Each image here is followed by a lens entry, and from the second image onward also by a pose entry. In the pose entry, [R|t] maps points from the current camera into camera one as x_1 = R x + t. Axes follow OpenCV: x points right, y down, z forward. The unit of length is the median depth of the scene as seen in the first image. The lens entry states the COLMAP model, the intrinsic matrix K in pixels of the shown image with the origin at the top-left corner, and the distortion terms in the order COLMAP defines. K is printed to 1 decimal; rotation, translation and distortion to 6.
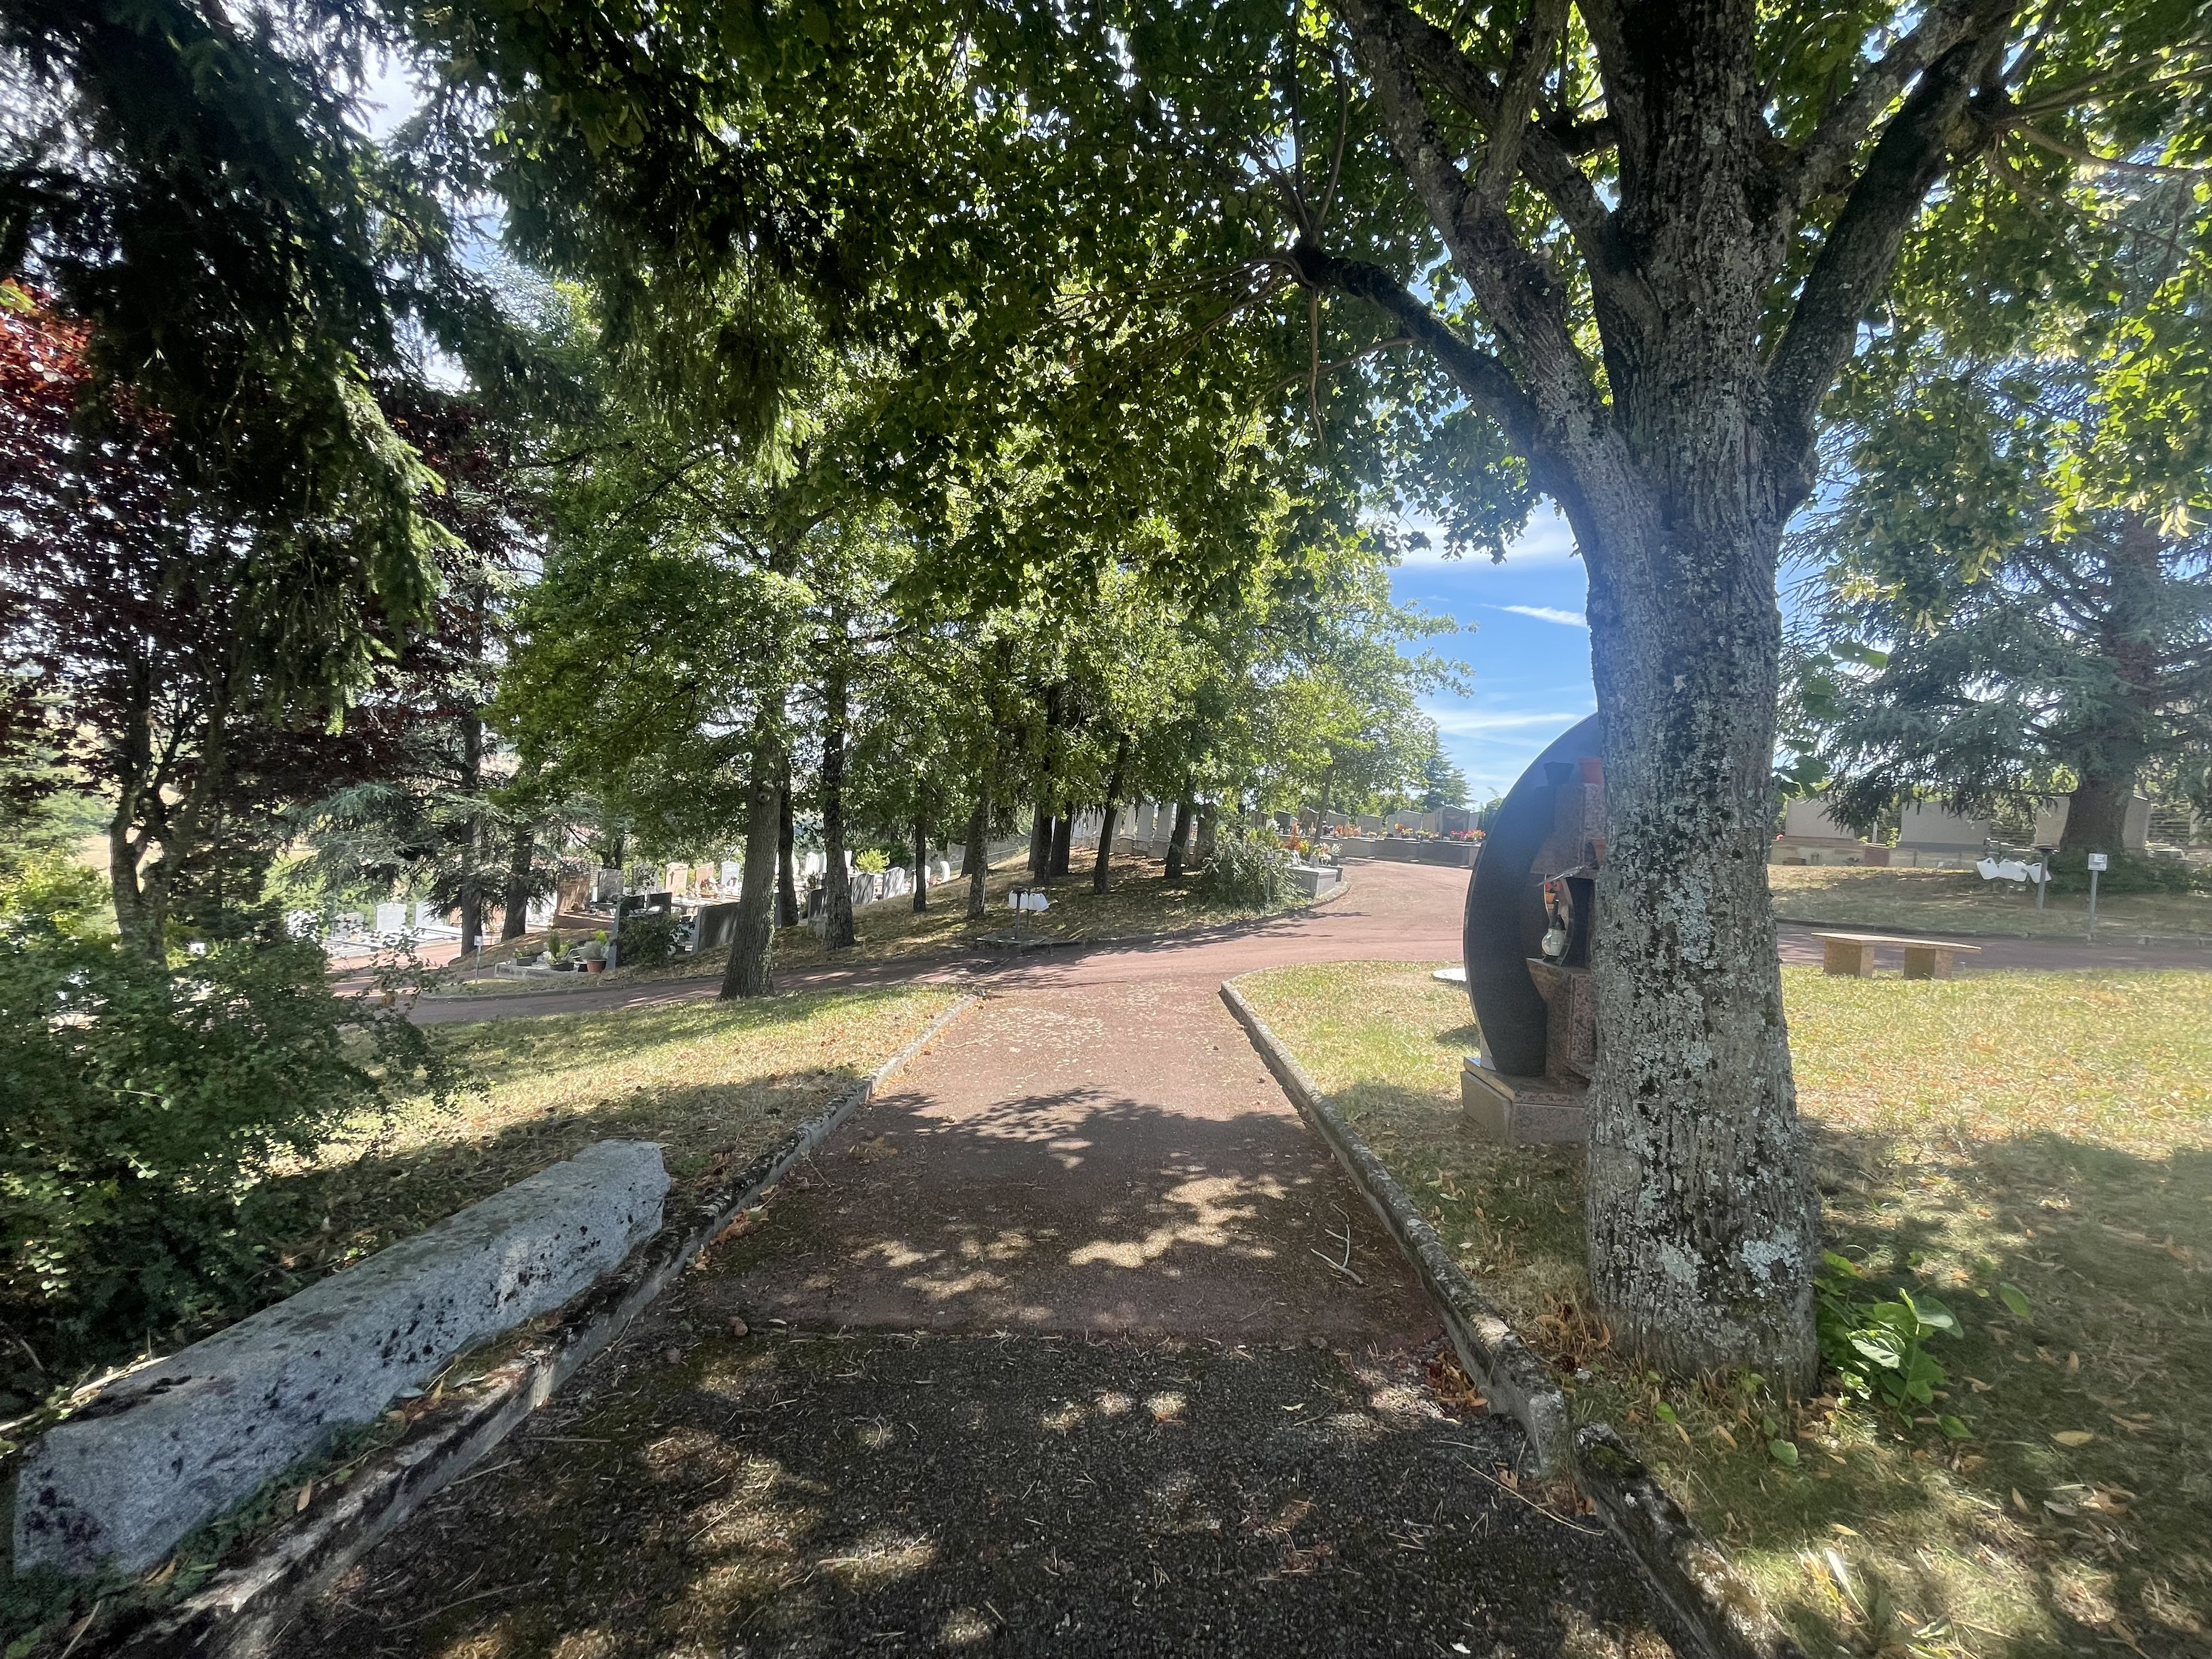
lens RADIAL K [[886.1, 0, 1106.0], [0, 886.1, 829.5], [0, 0, 1]] dist [-0.001468, -0.000176]
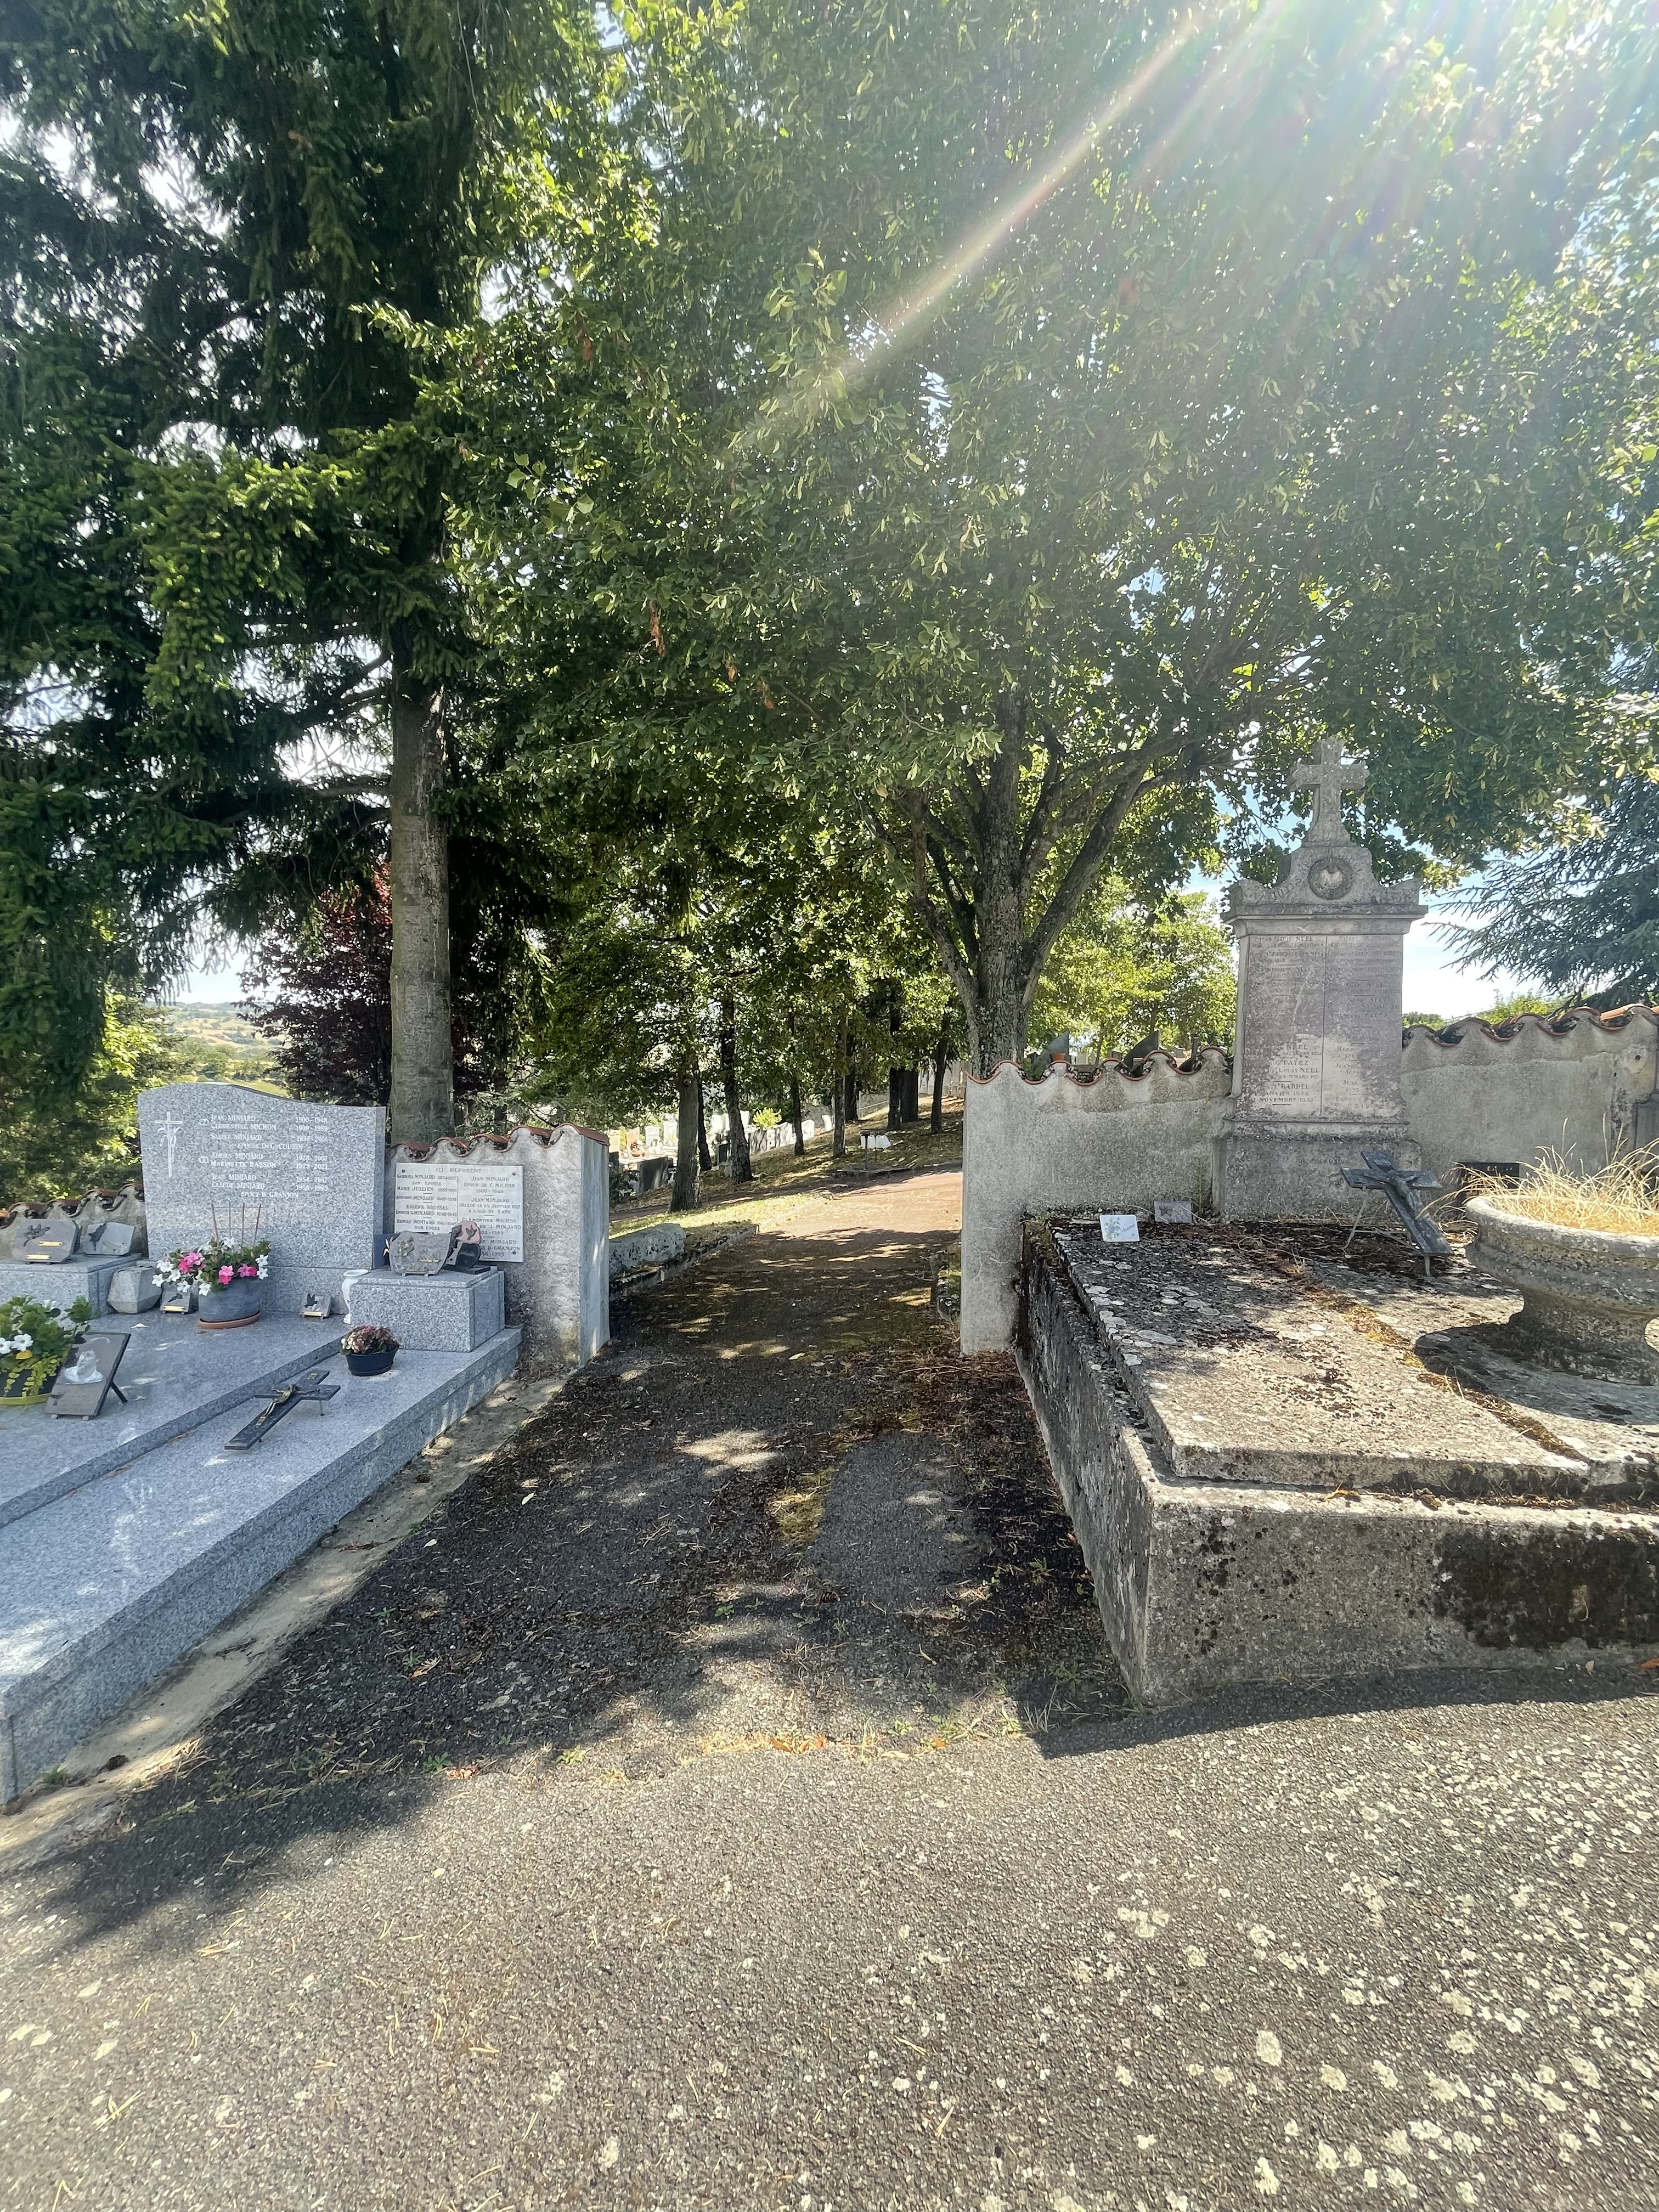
lens RADIAL K [[886.1, 0, 829.5], [0, 886.1, 1106.0], [0, 0, 1]] dist [-0.001468, -0.000176]
pose [[0.979922, -0.063833, -0.188888, 0.086258], [0.069763, 0.997253, 0.024903, -0.009481], [0.186779, -0.037580, 0.981683, -0.279535]]
